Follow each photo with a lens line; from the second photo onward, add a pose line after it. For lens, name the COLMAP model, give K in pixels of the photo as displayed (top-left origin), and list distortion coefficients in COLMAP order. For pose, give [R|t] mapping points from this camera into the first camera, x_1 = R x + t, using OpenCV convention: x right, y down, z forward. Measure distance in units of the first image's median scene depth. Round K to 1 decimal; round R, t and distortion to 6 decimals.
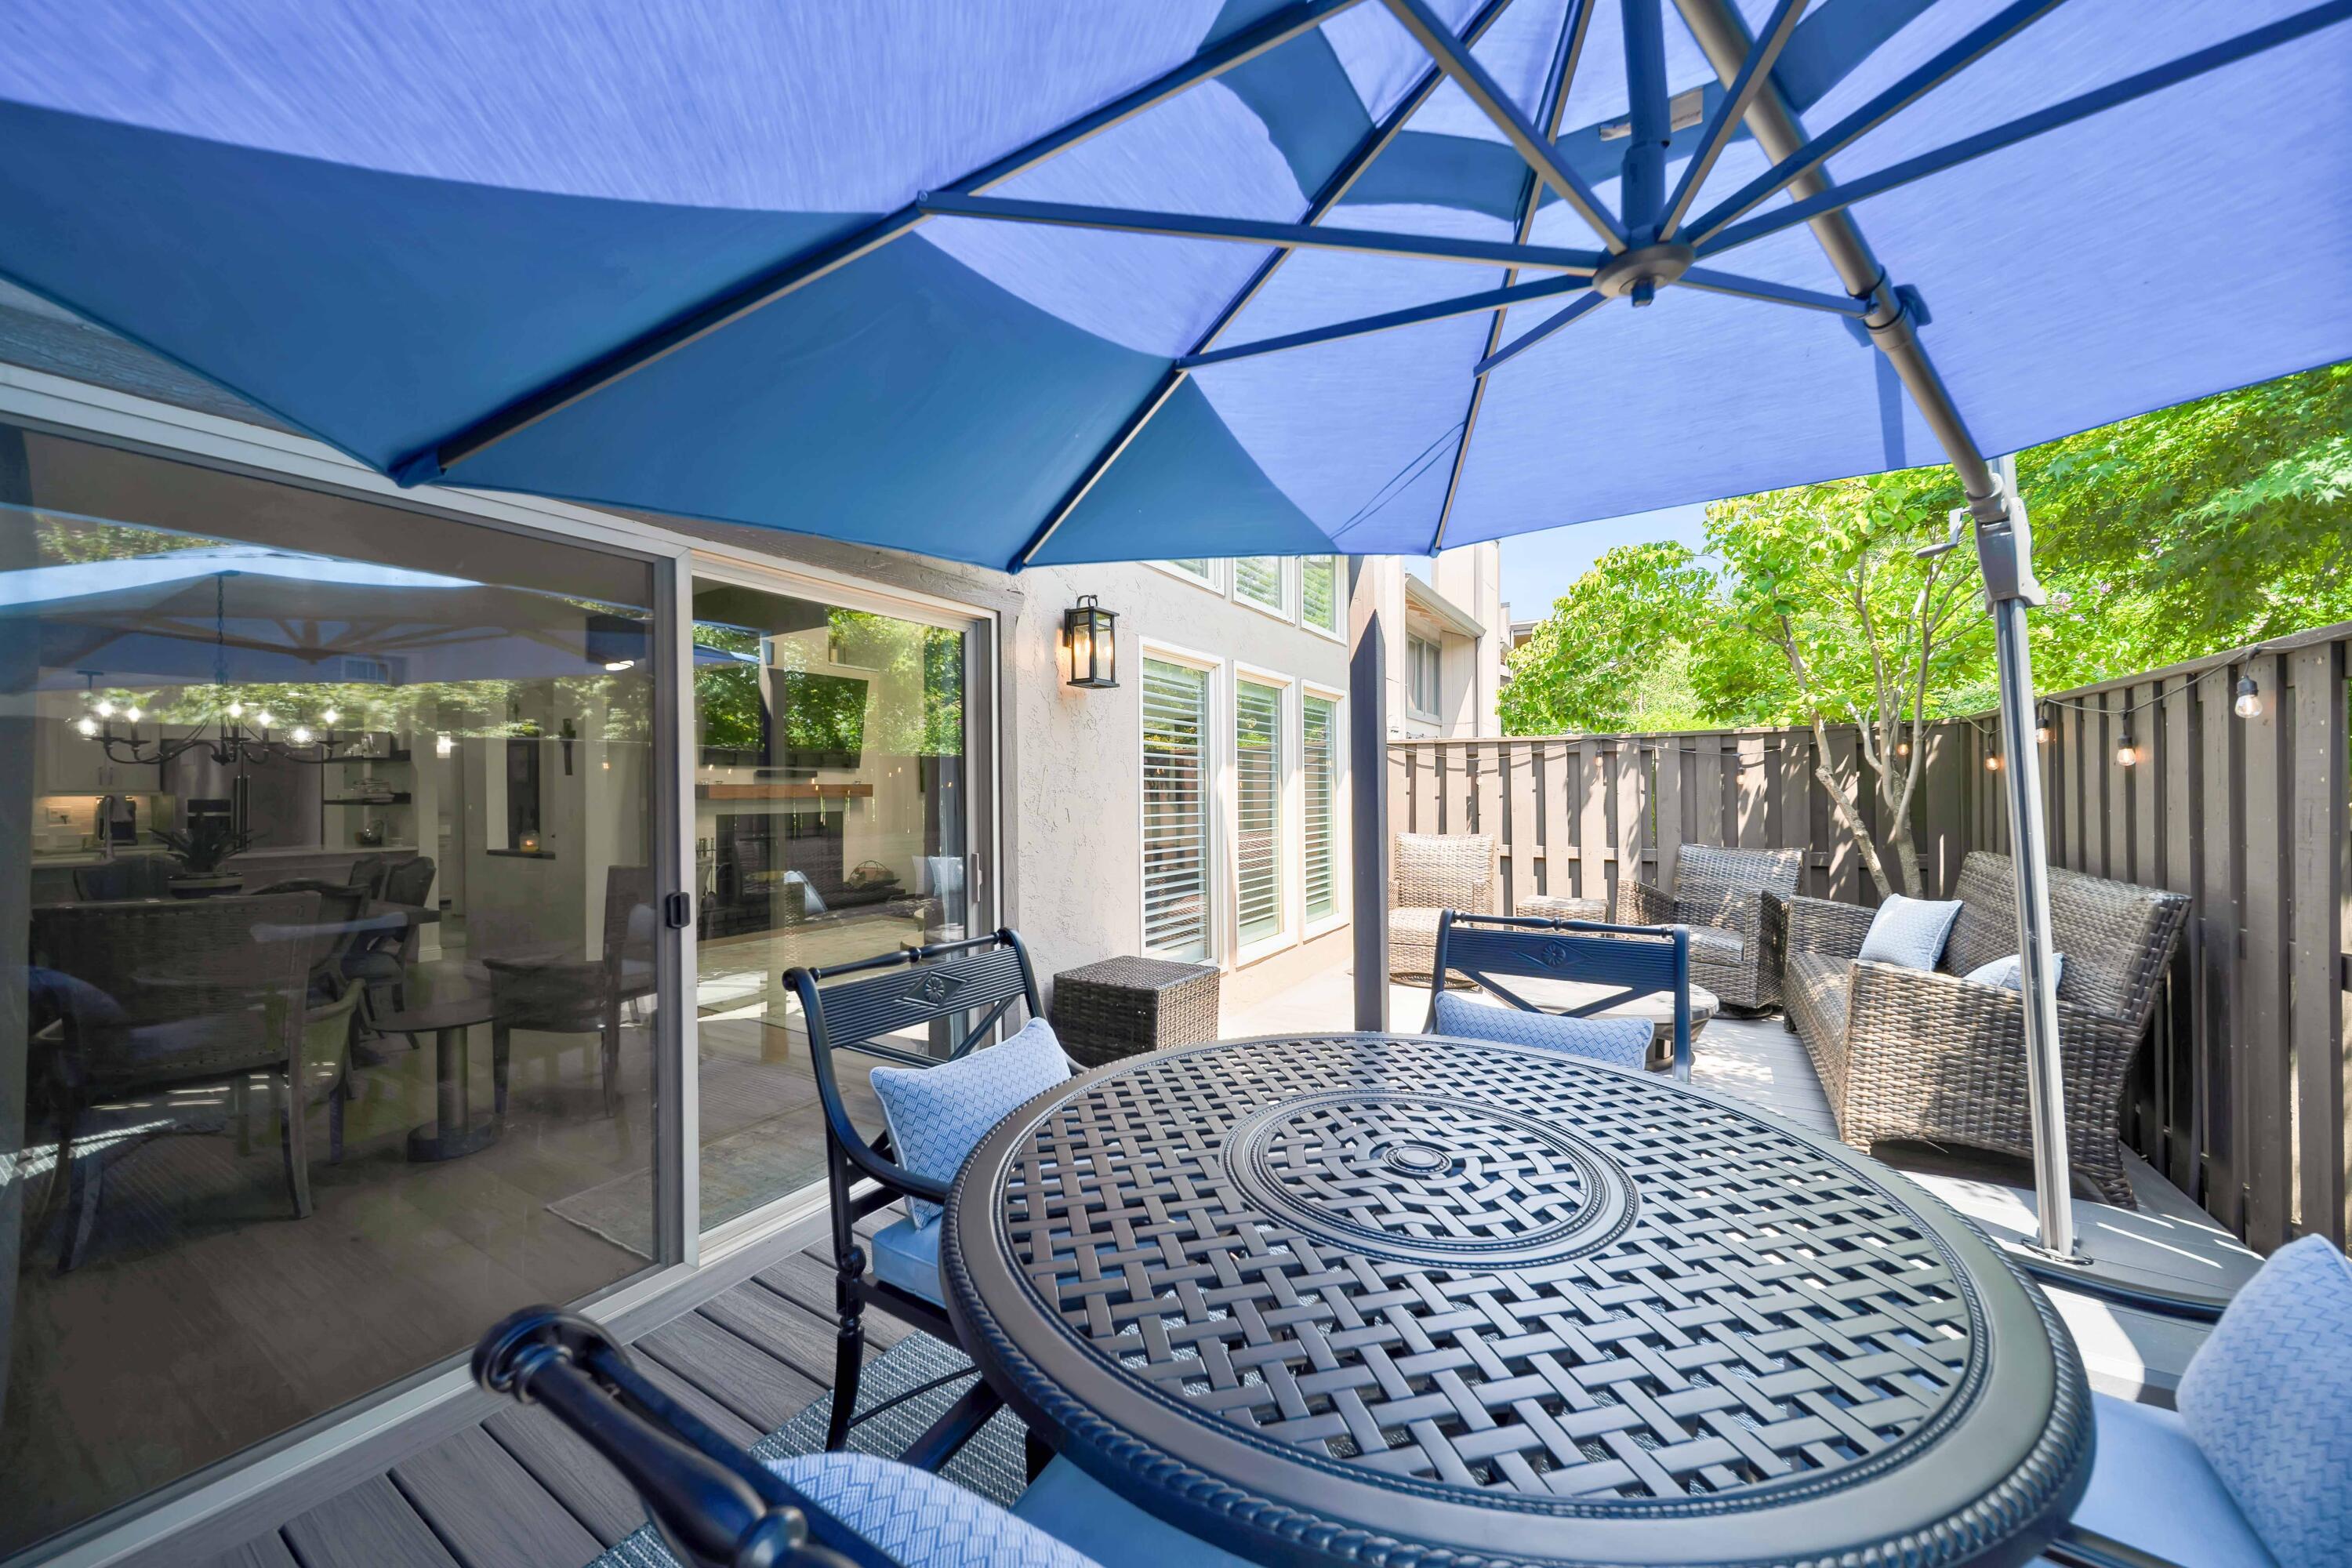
lens RADIAL K [[839.8, 0, 1183.6], [0, 839.8, 789.1], [0, 0, 1]] dist [-0.006812, -0.000629]
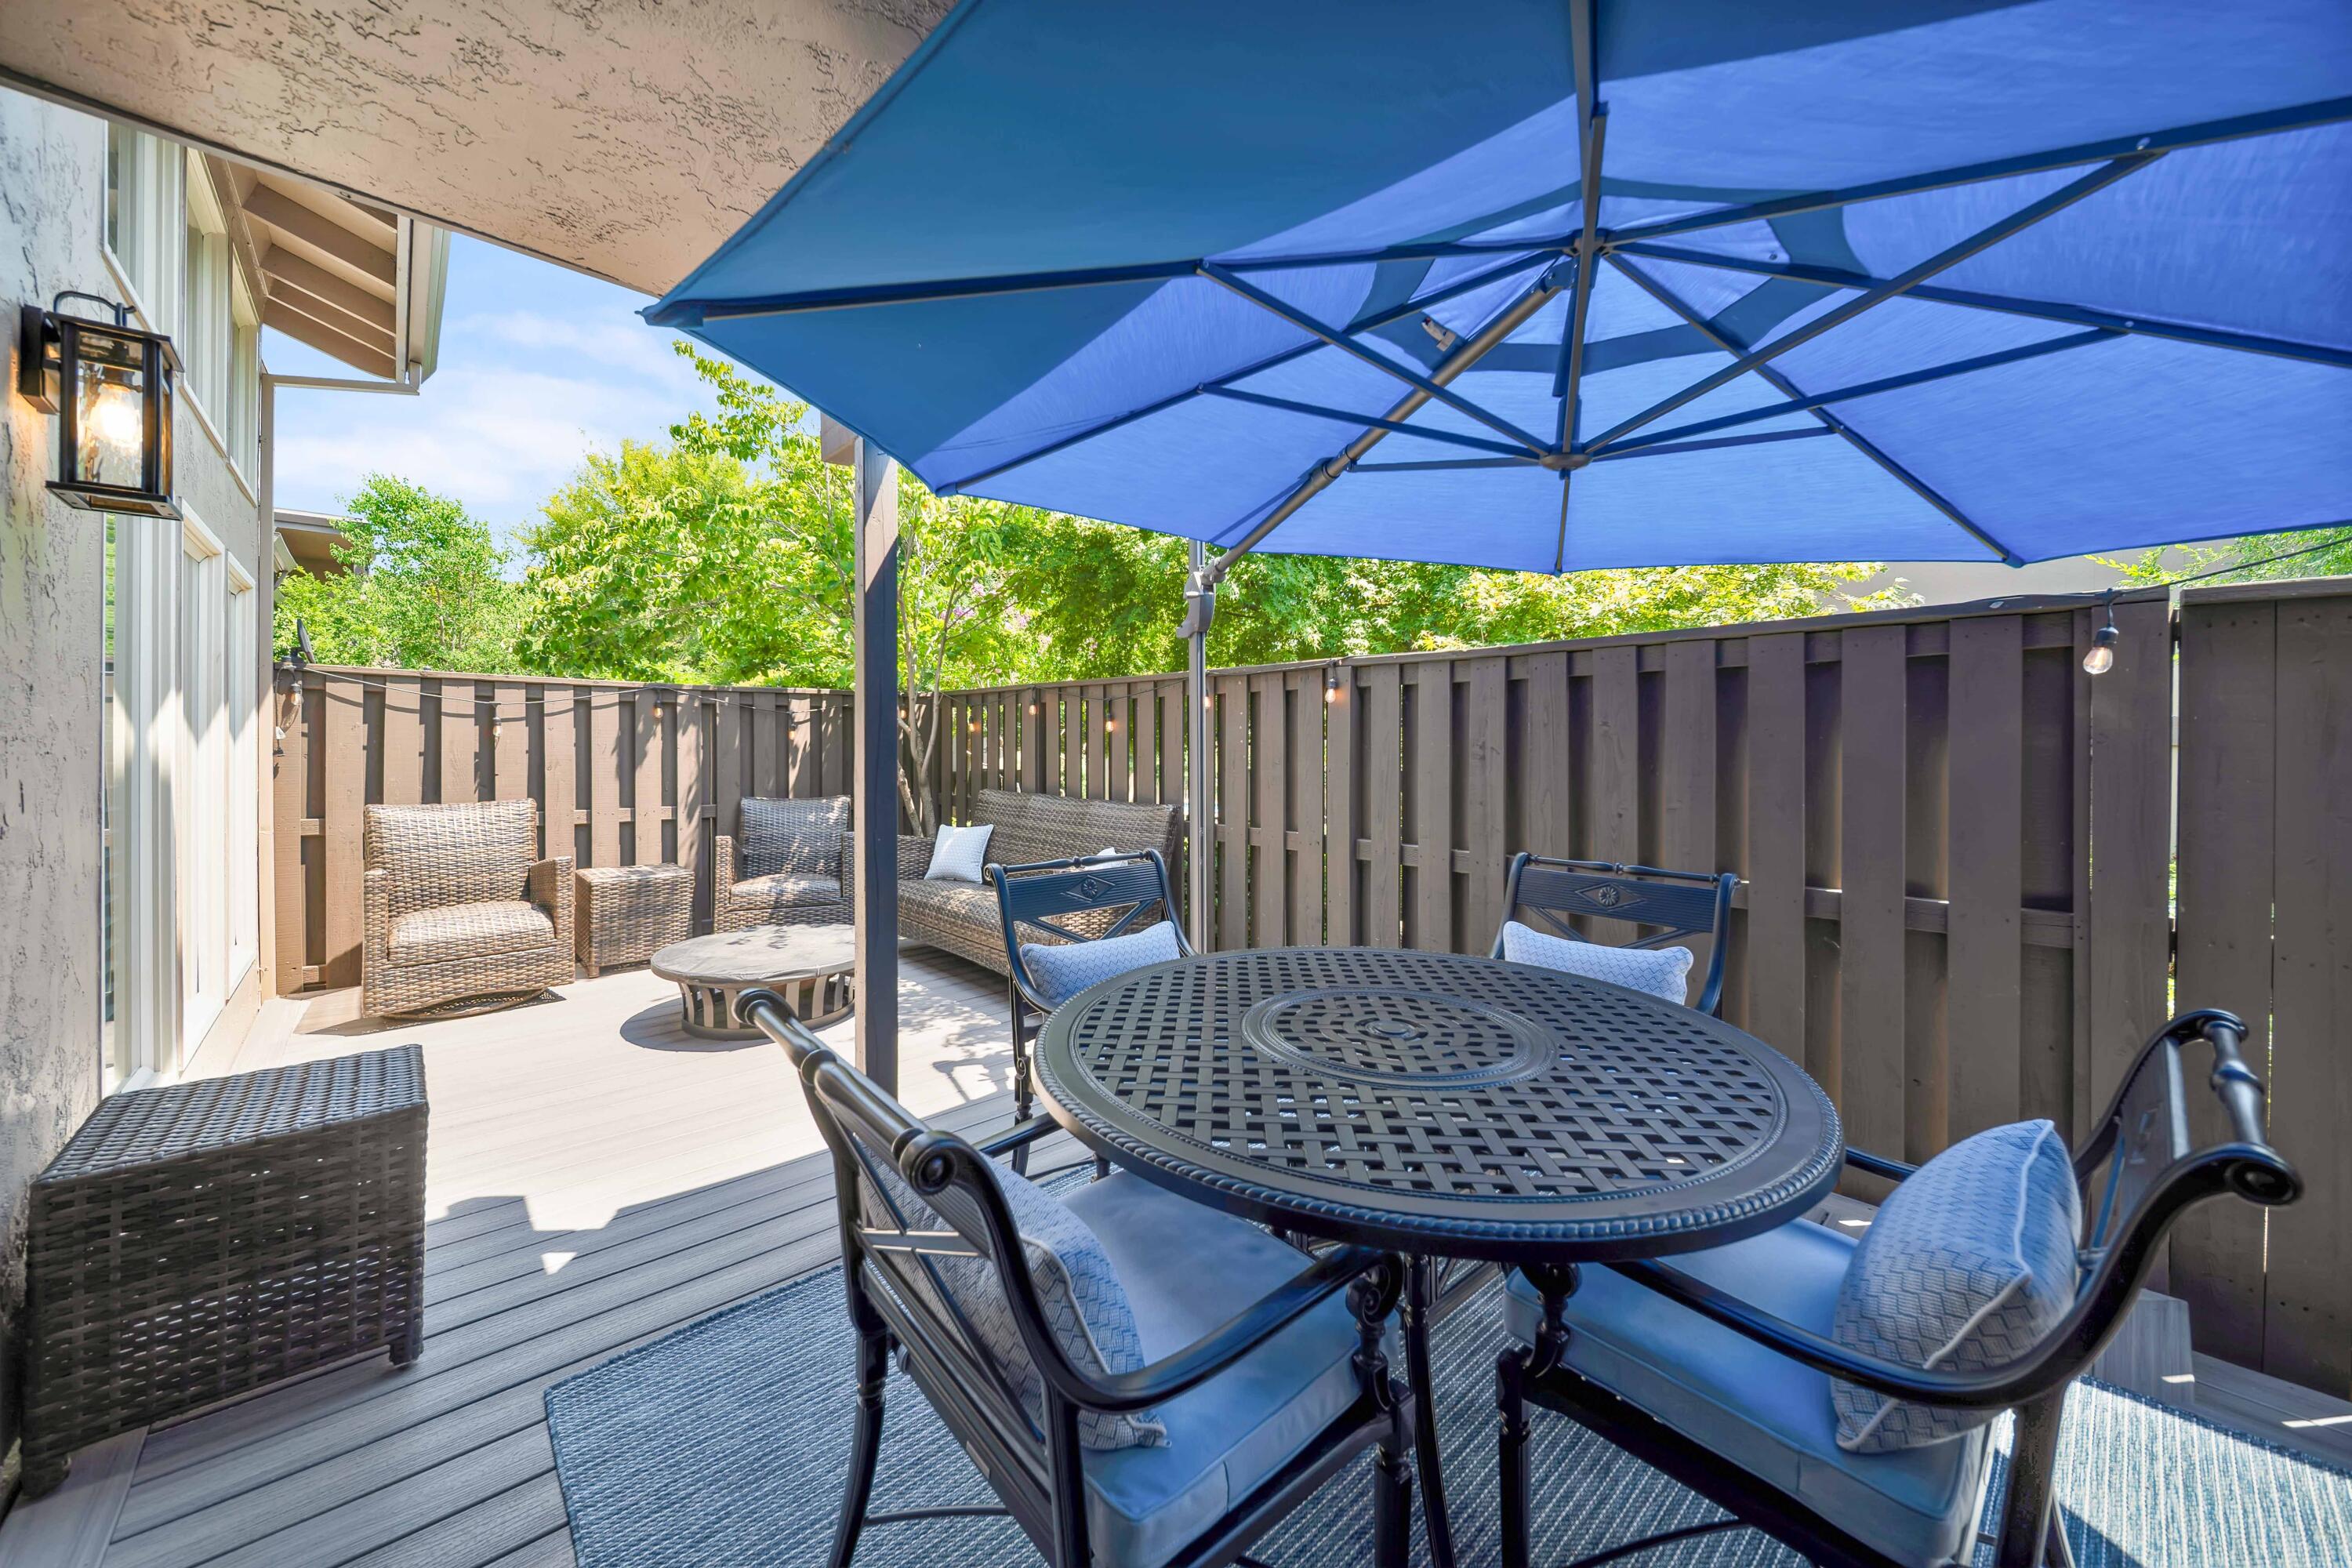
lens RADIAL K [[839.8, 0, 1174.5], [0, 839.8, 739.4], [0, 0, 1]] dist [-0.006812, -0.000629]
pose [[0.275895, 0.011704, 0.961116, -0.228503], [-0.006129, 0.999927, -0.010418, 0.001863], [-0.961168, -0.003016, 0.275947, 0.207063]]
